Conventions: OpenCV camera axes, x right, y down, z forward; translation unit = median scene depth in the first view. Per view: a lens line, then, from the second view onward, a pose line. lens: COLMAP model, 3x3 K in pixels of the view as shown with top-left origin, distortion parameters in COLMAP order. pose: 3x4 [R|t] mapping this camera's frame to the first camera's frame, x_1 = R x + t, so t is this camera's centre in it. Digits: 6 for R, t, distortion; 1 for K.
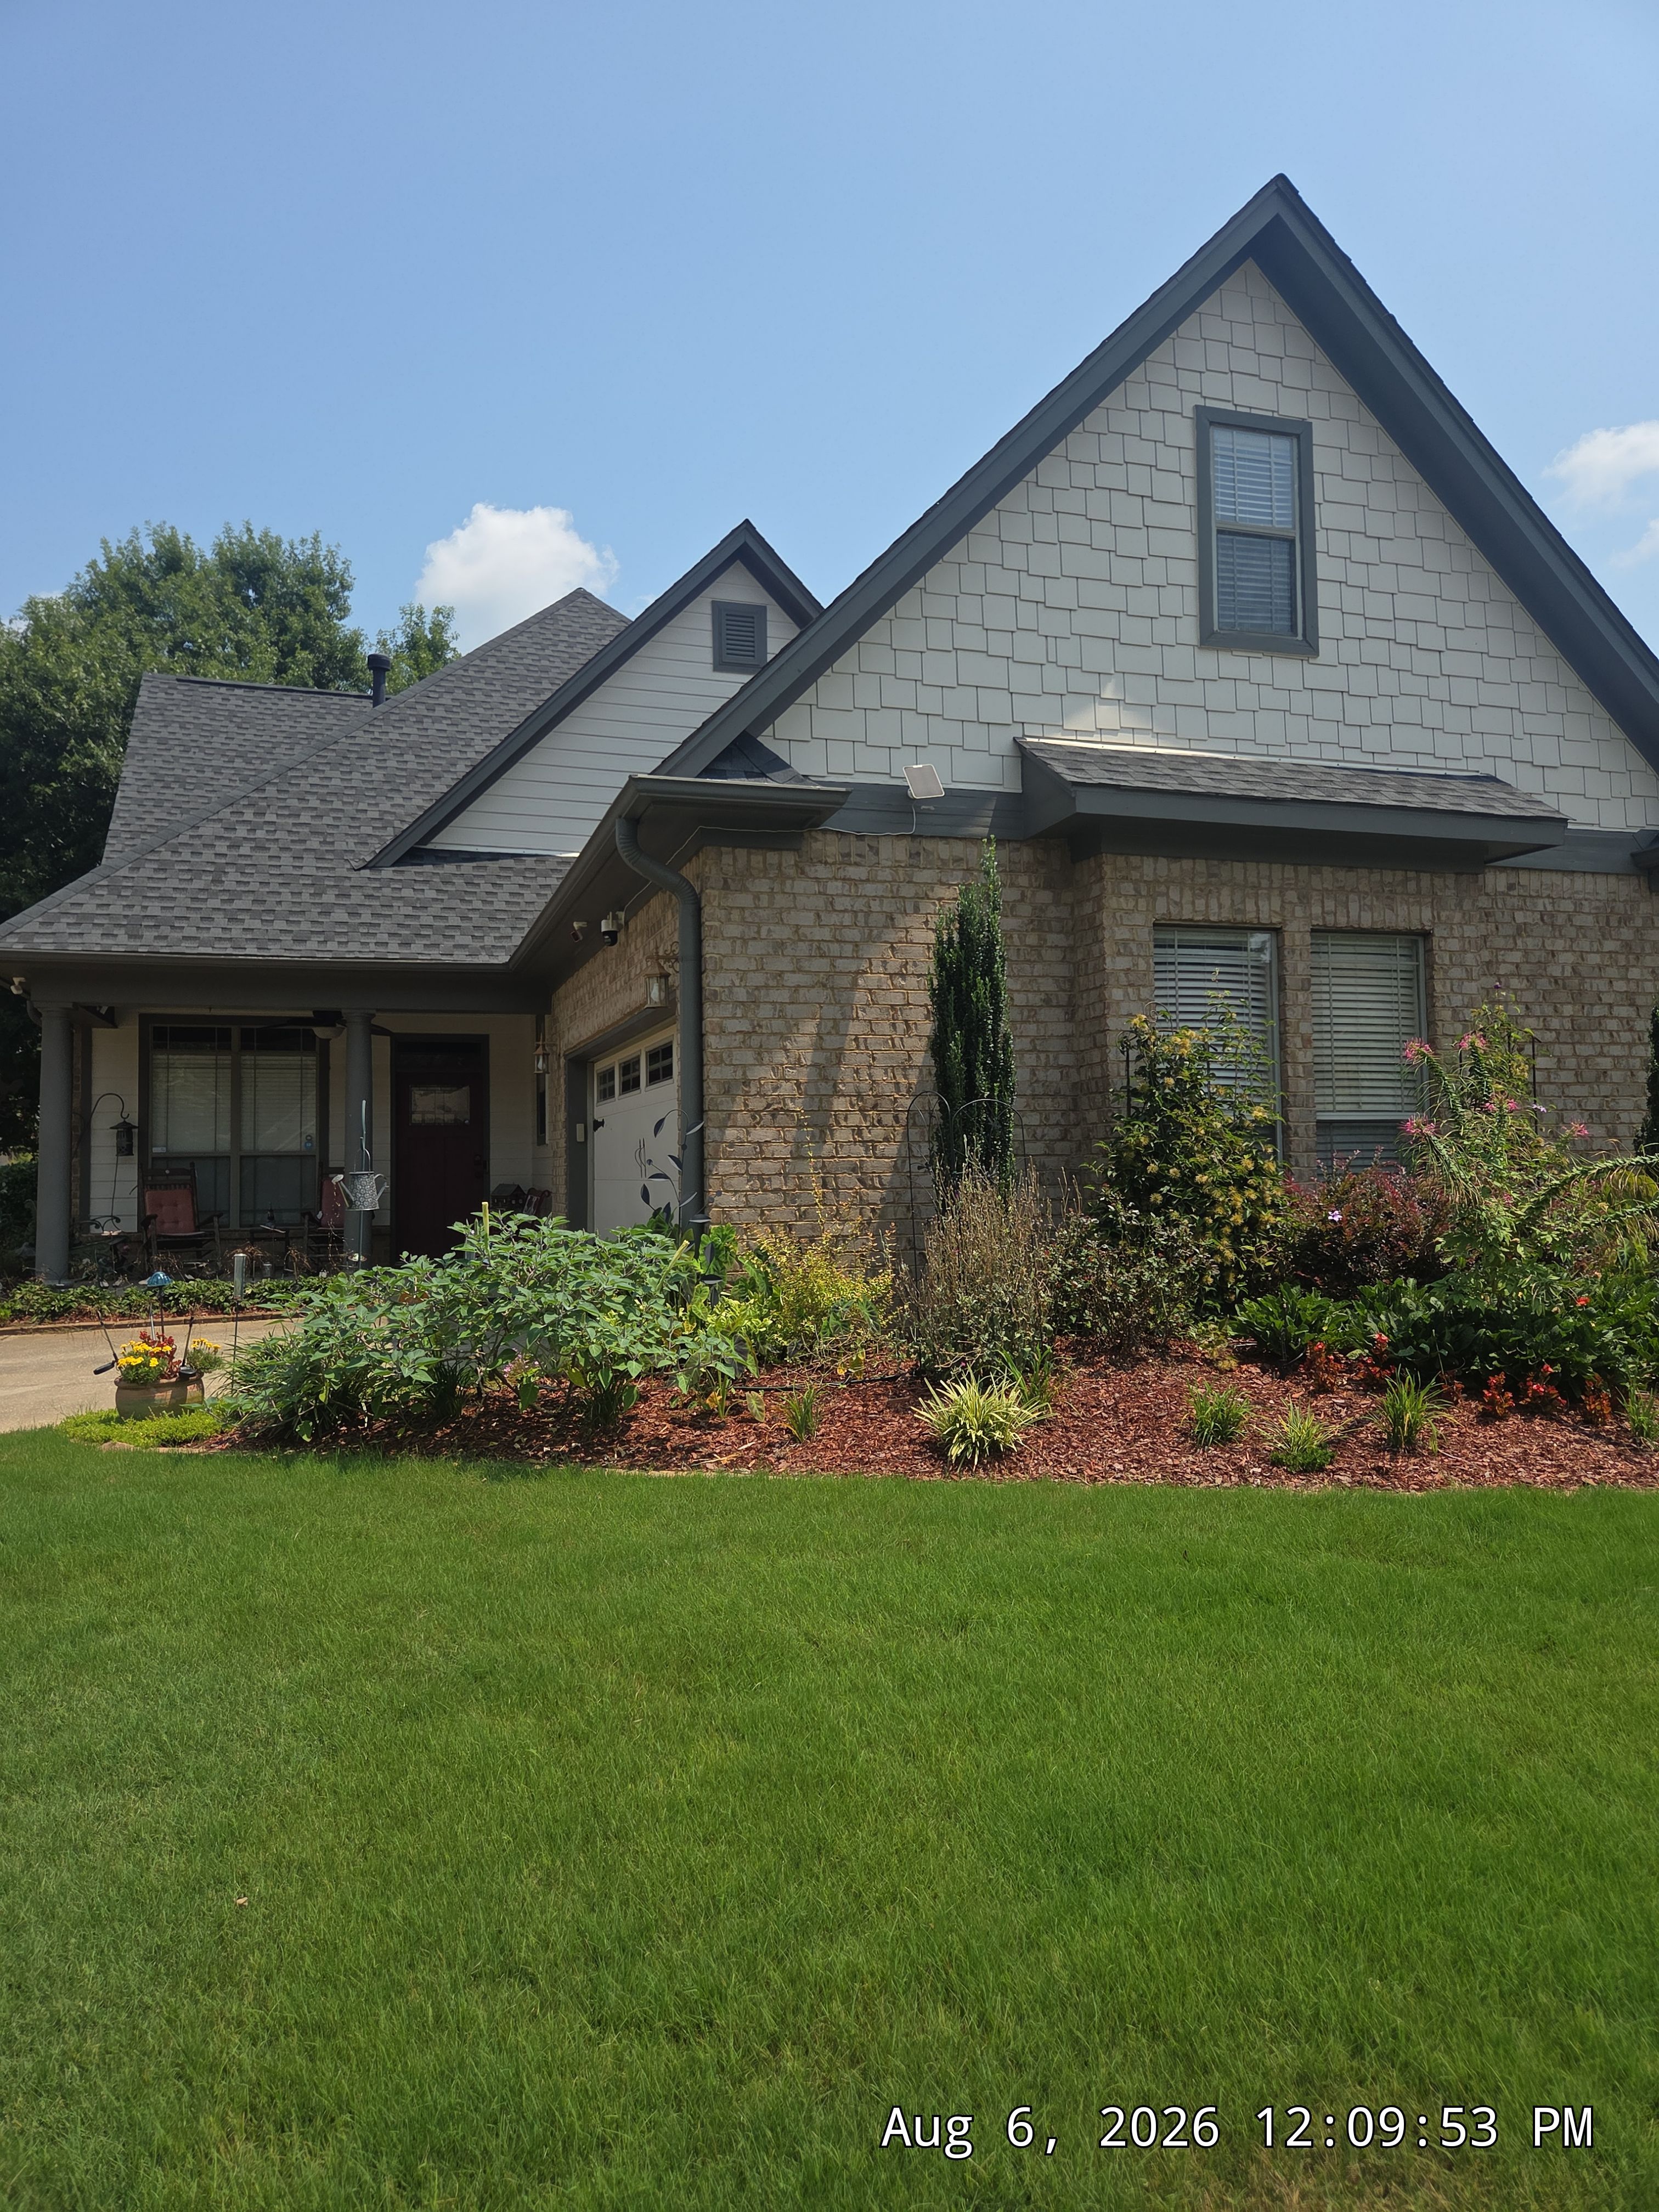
lens RADIAL K [[1488.0, 0, 821.5], [0, 1488.0, 1100.8], [0, 0, 1]] dist [0.080560, -0.074329]
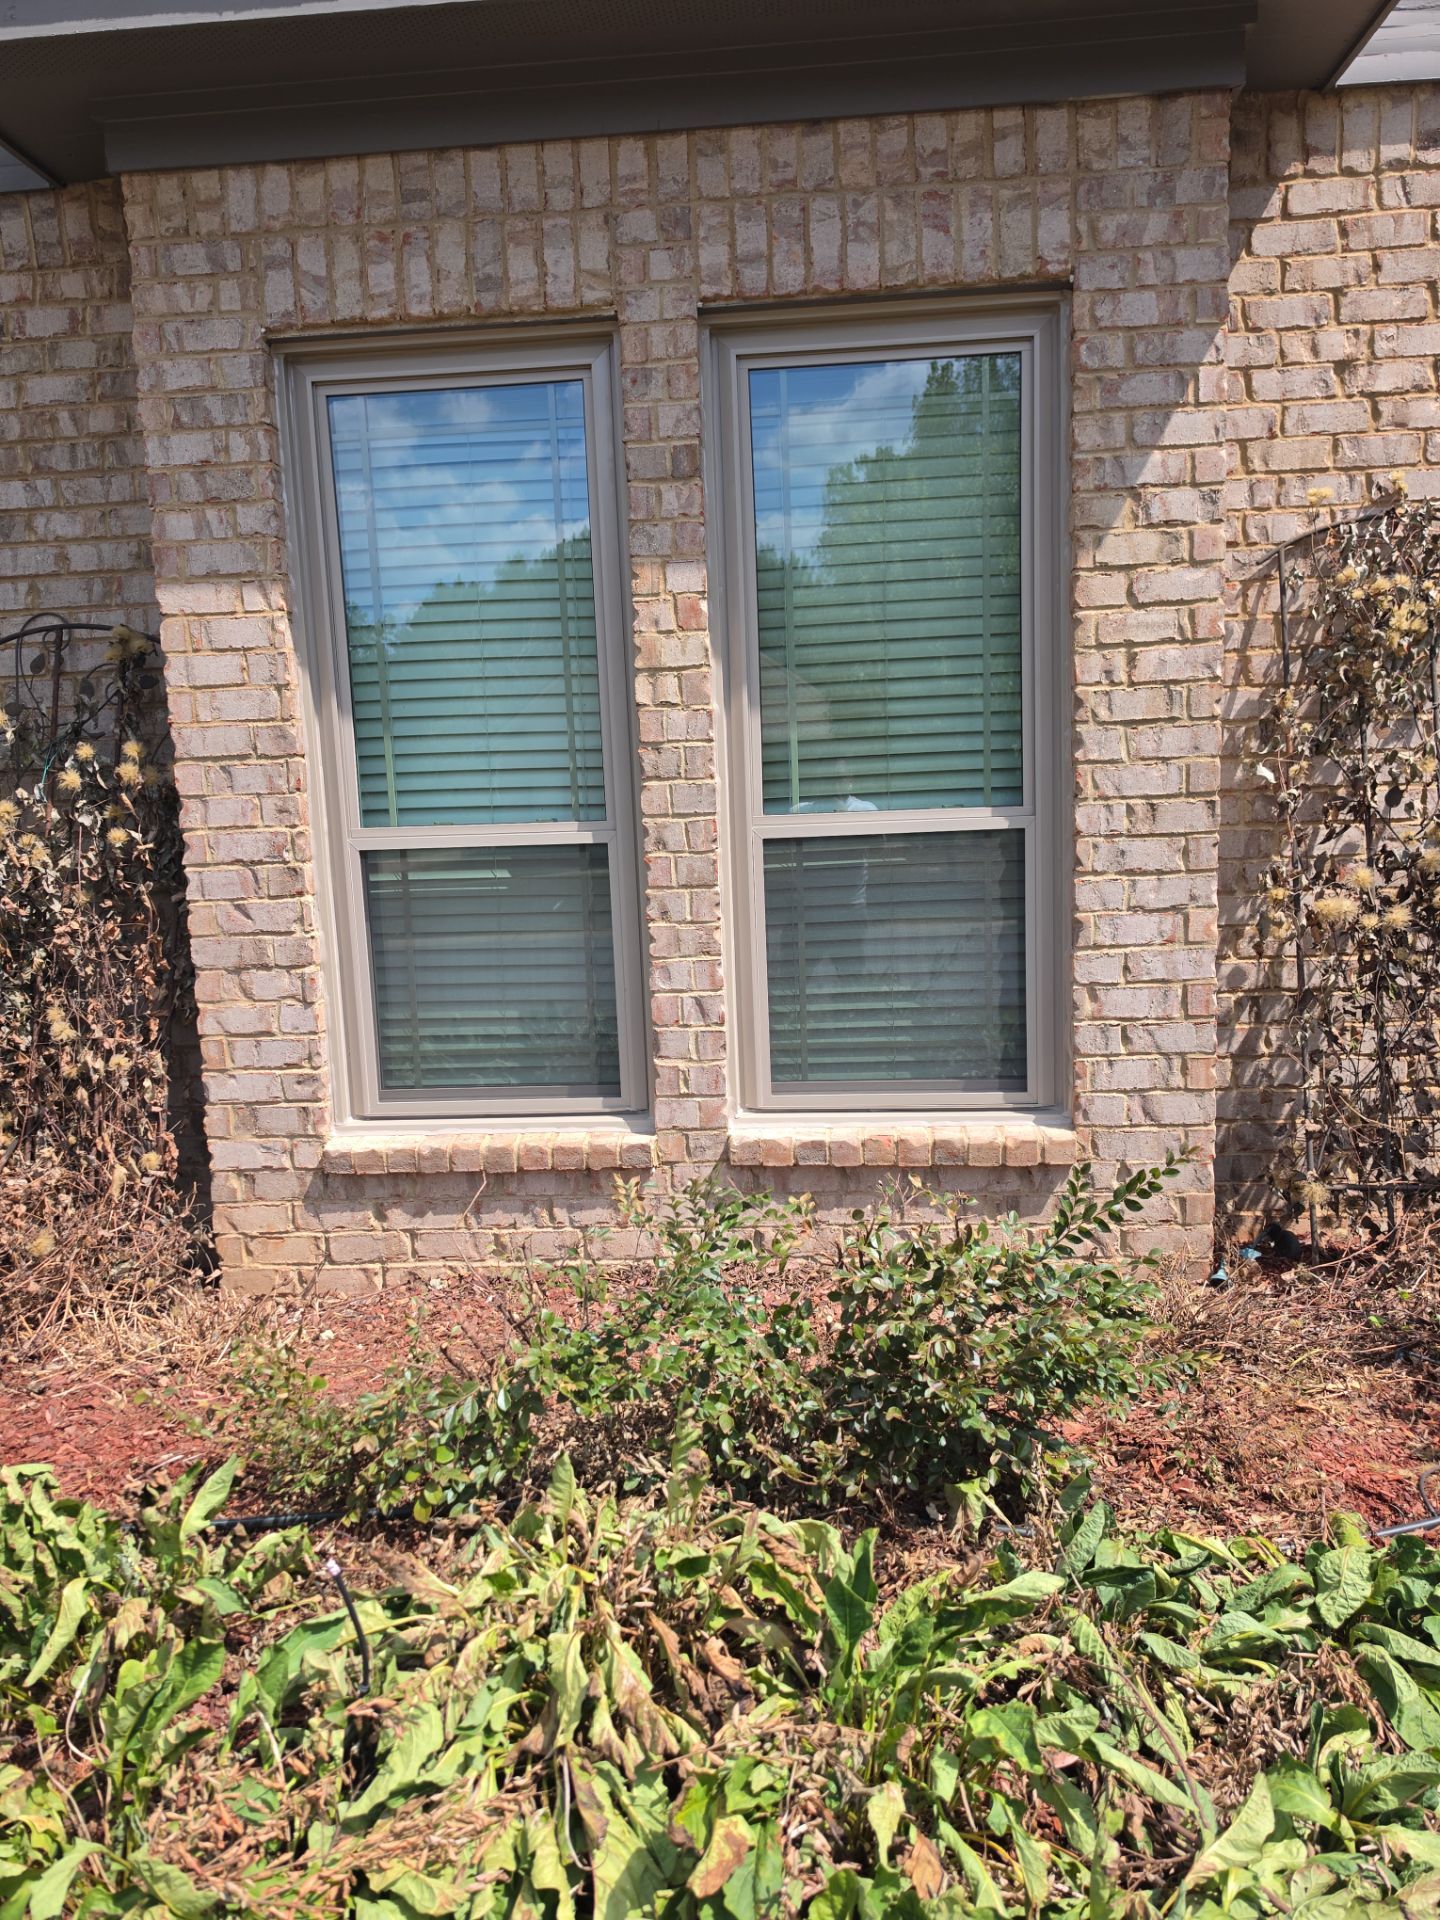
lens RADIAL K [[1342.1, 0, 733.3], [0, 1342.1, 955.9], [0, 0, 1]] dist [0.051988, -0.087846]
pose [[0.926431, 0.027339, -0.375469, 0.453914], [0.043689, 0.982813, 0.179359, -0.012602], [0.373920, -0.182568, 0.909315, 0.634543]]
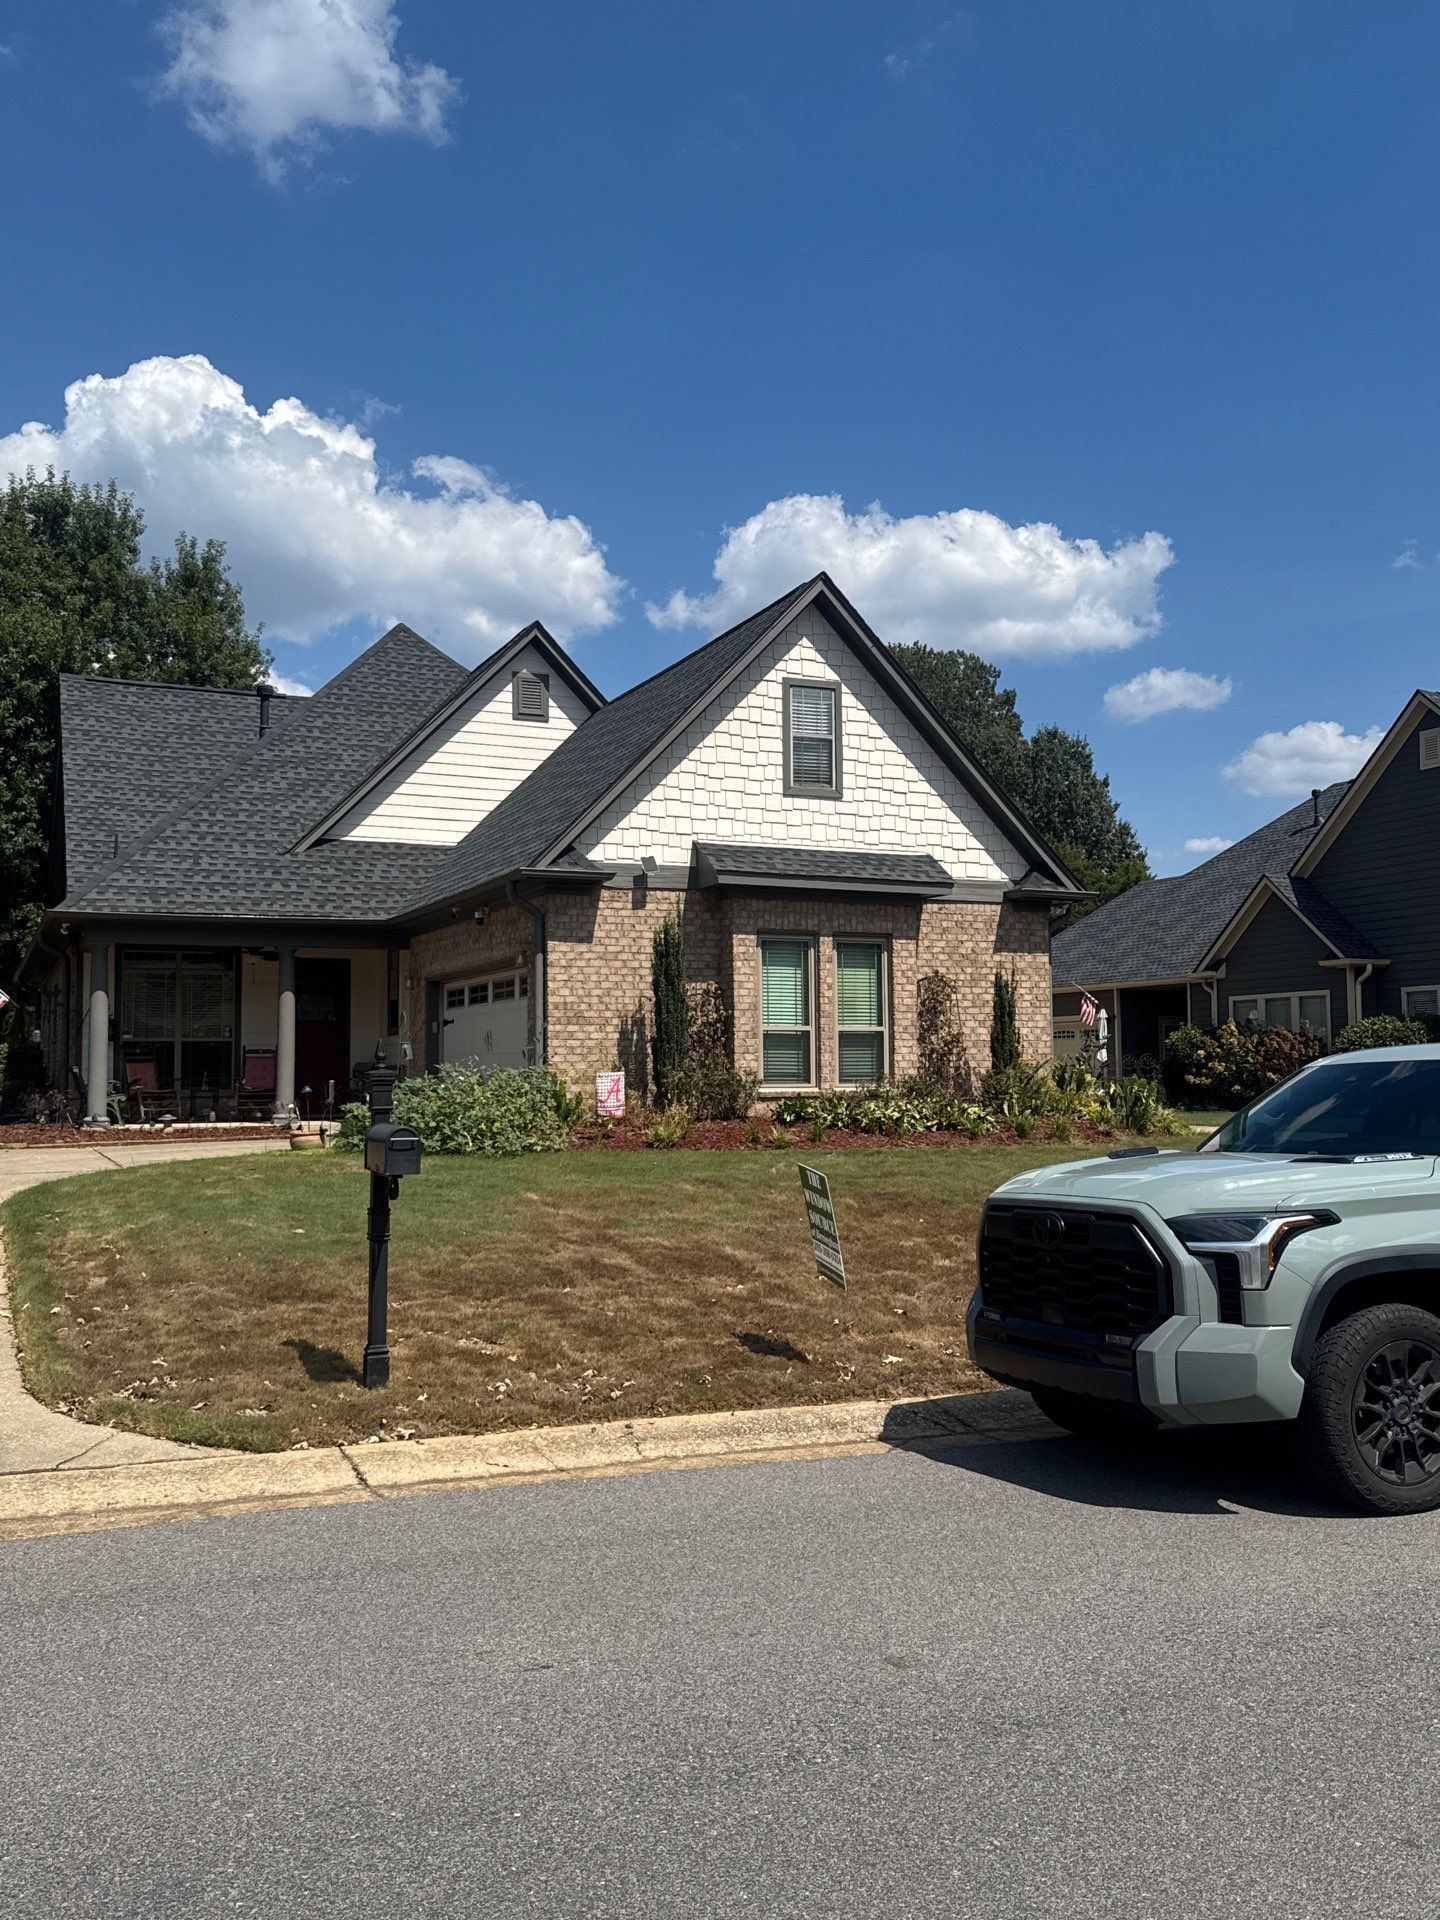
lens RADIAL K [[1734.5, 0, 720.0], [0, 1734.5, 960.0], [0, 0, 1]] dist [0.164577, -0.262489]
pose [[0.994463, 0.014594, 0.104073, -0.080689], [-0.012446, 0.999697, -0.021253, -0.022207], [-0.104352, 0.019840, 0.994343, -1.353415]]
